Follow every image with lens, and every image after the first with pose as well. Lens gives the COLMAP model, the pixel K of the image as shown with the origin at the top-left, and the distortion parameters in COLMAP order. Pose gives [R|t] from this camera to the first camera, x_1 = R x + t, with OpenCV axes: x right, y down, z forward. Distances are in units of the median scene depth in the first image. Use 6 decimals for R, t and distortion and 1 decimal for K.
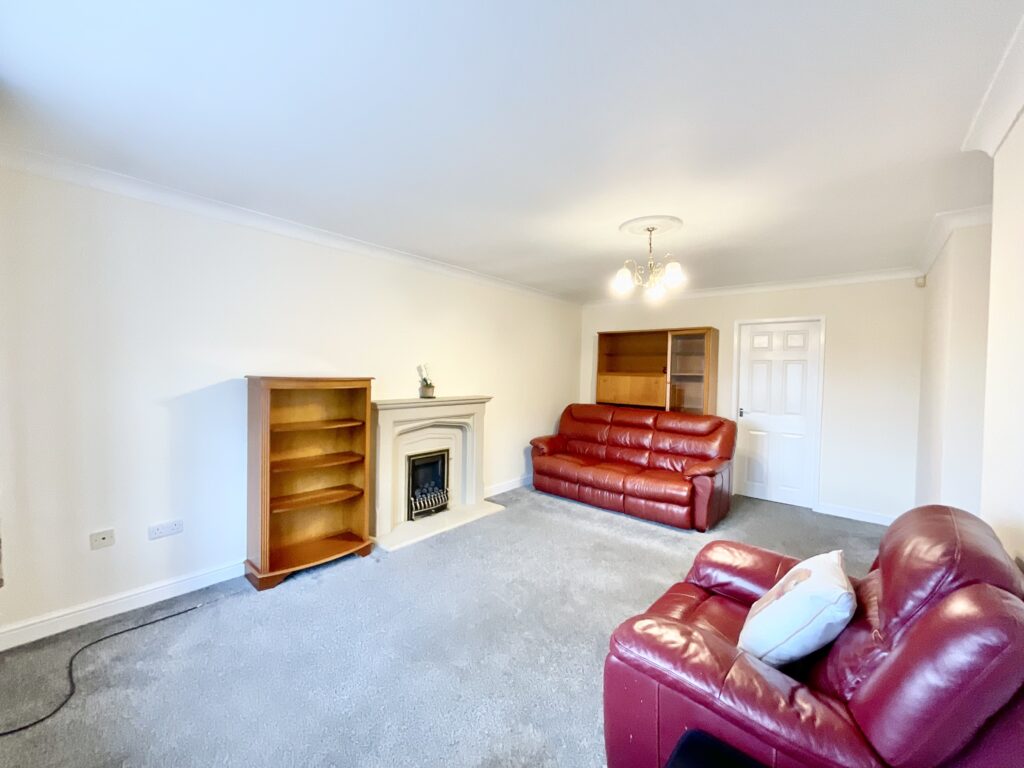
lens RADIAL K [[417.7, 0, 511.7], [0, 417.7, 380.6], [0, 0, 1]] dist [0.004382, 0.000721]
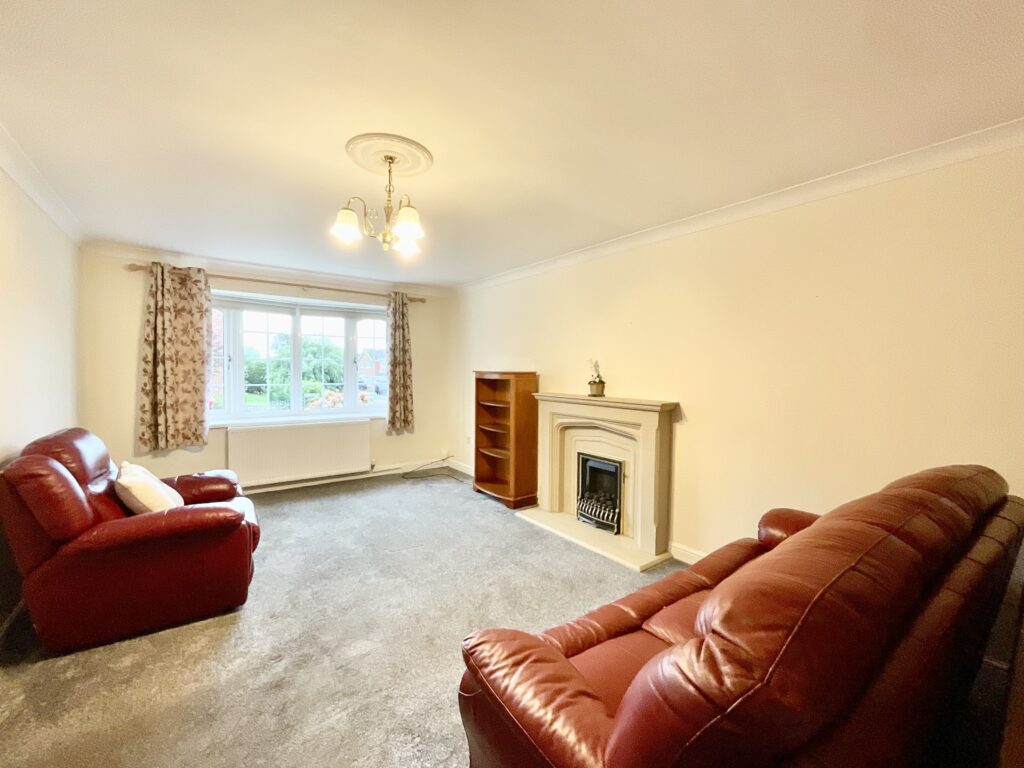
lens RADIAL K [[417.7, 0, 511.2], [0, 417.7, 384.6], [0, 0, 1]] dist [0.004382, 0.000721]
pose [[-0.230275, 0.011245, -0.973061, 0.761740], [-0.038507, 0.999045, 0.020658, 0.004095], [0.972364, 0.042227, -0.229622, 1.073342]]
